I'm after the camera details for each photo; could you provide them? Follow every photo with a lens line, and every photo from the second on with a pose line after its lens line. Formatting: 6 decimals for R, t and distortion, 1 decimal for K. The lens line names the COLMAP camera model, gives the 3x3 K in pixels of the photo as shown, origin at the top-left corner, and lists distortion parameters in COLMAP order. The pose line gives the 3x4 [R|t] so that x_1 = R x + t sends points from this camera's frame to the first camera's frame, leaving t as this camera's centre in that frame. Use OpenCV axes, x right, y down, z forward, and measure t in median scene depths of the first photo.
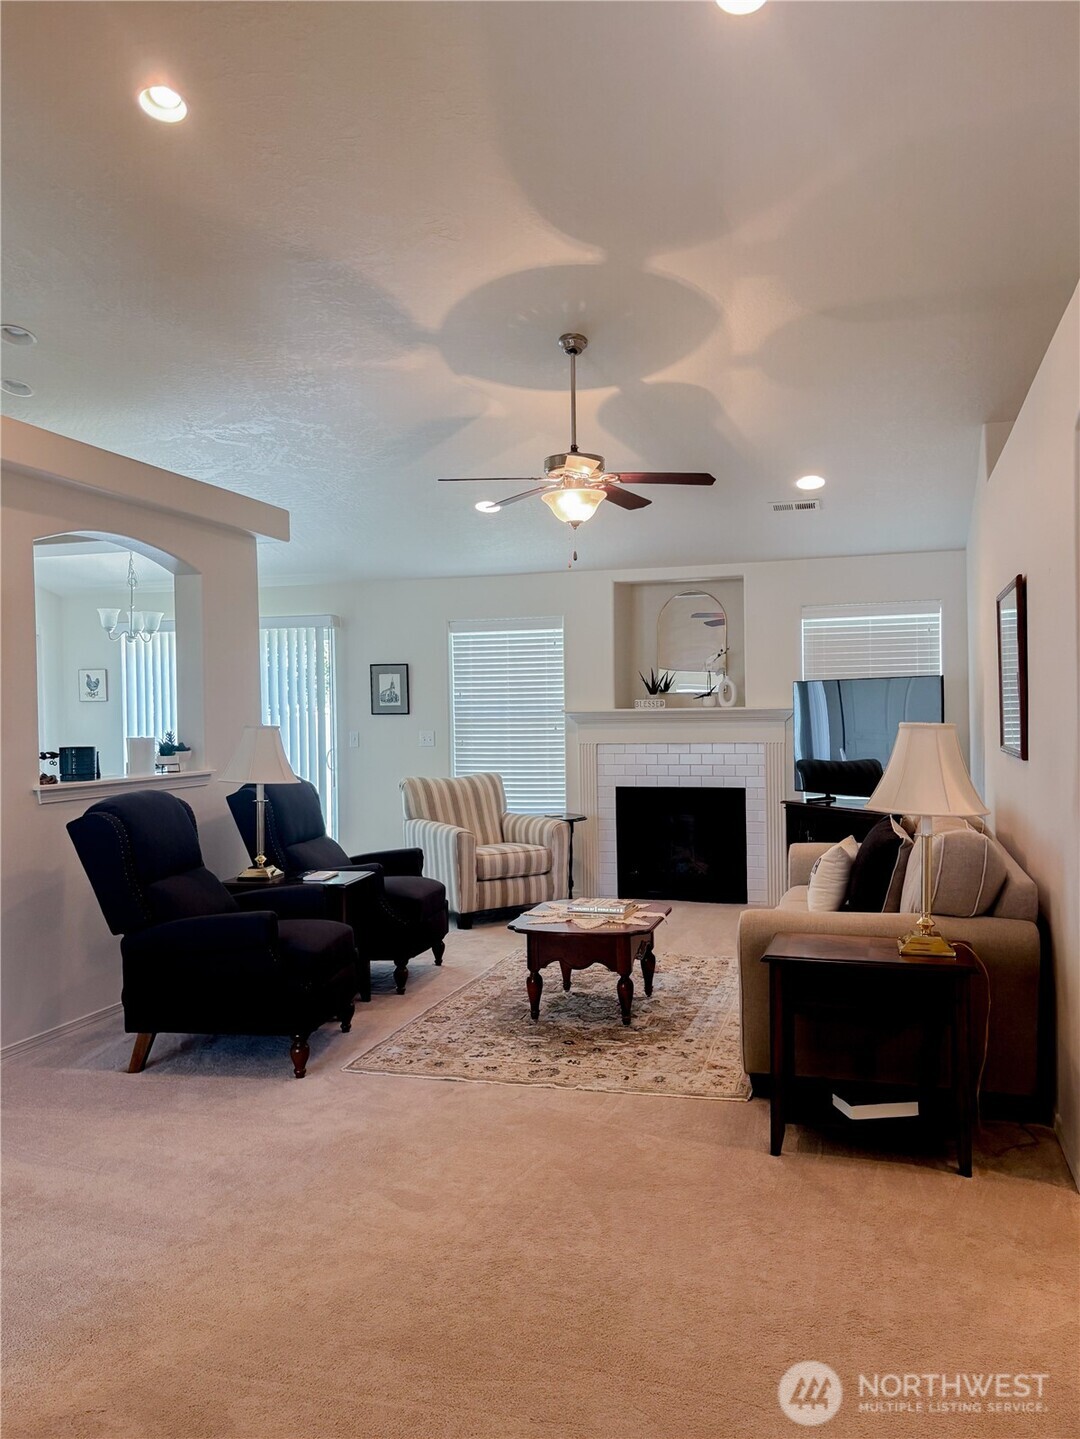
lens RADIAL K [[1180.9, 0, 539.3], [0, 1180.9, 719.2], [0, 0, 1]] dist [0.012277, -0.003055]
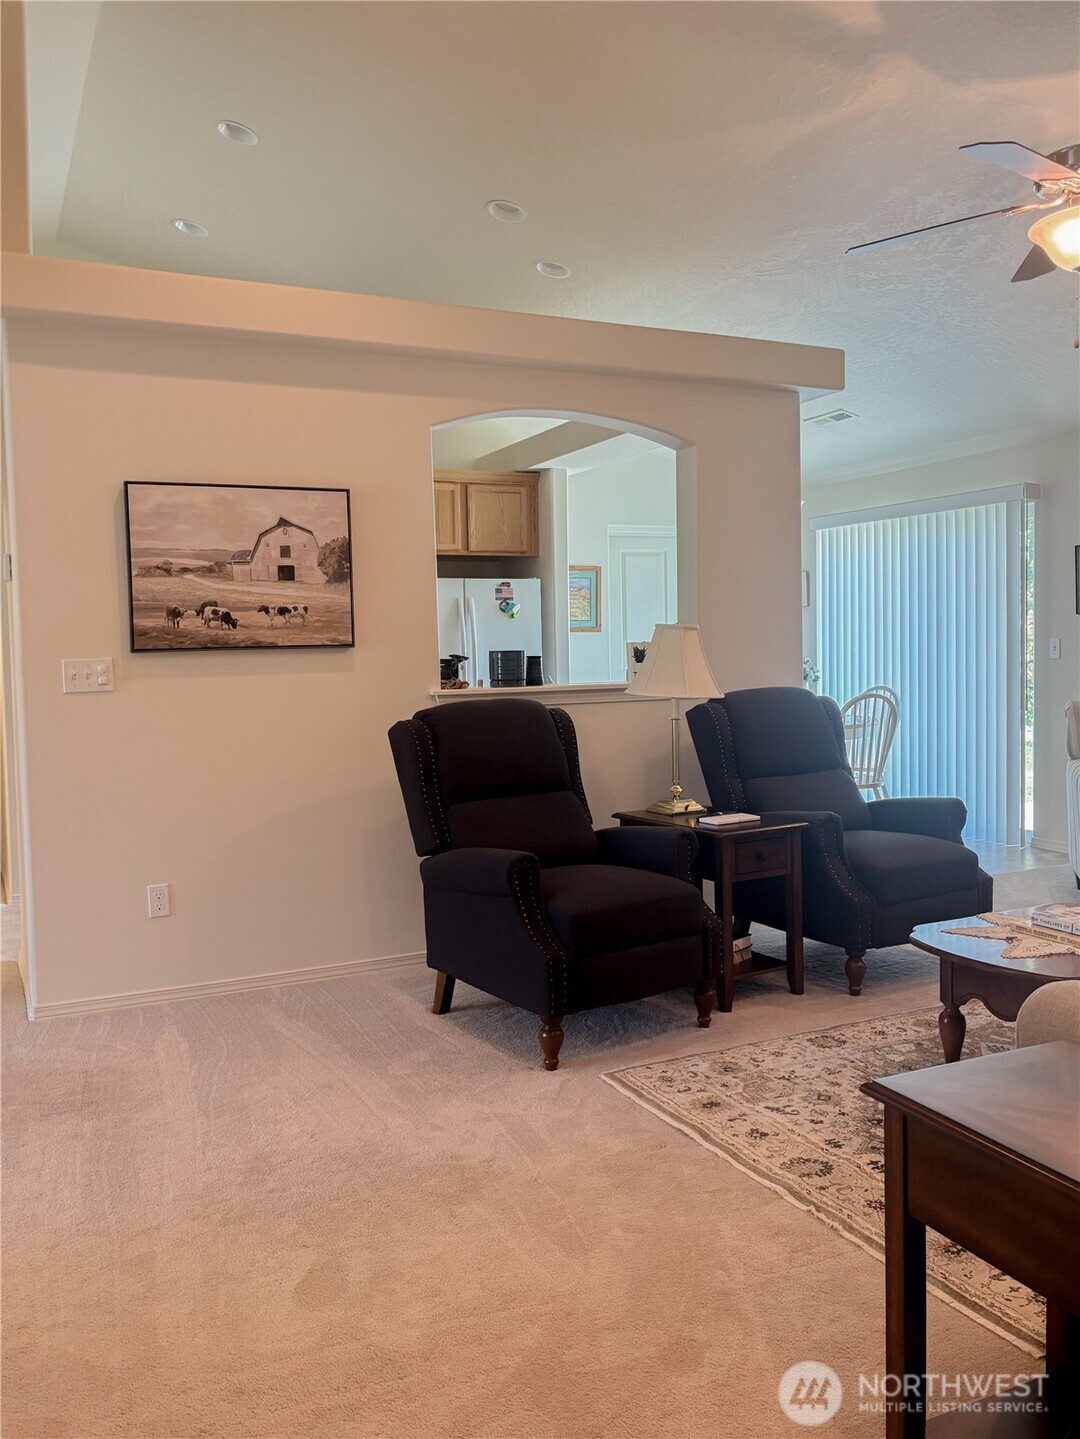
lens RADIAL K [[1180.9, 0, 540.4], [0, 1180.9, 719.8], [0, 0, 1]] dist [0.012277, -0.003055]
pose [[0.664473, 0.047899, -0.745776, 0.351179], [0.003403, 0.997740, 0.067114, 0.017738], [0.747305, -0.047133, 0.662808, 0.464685]]
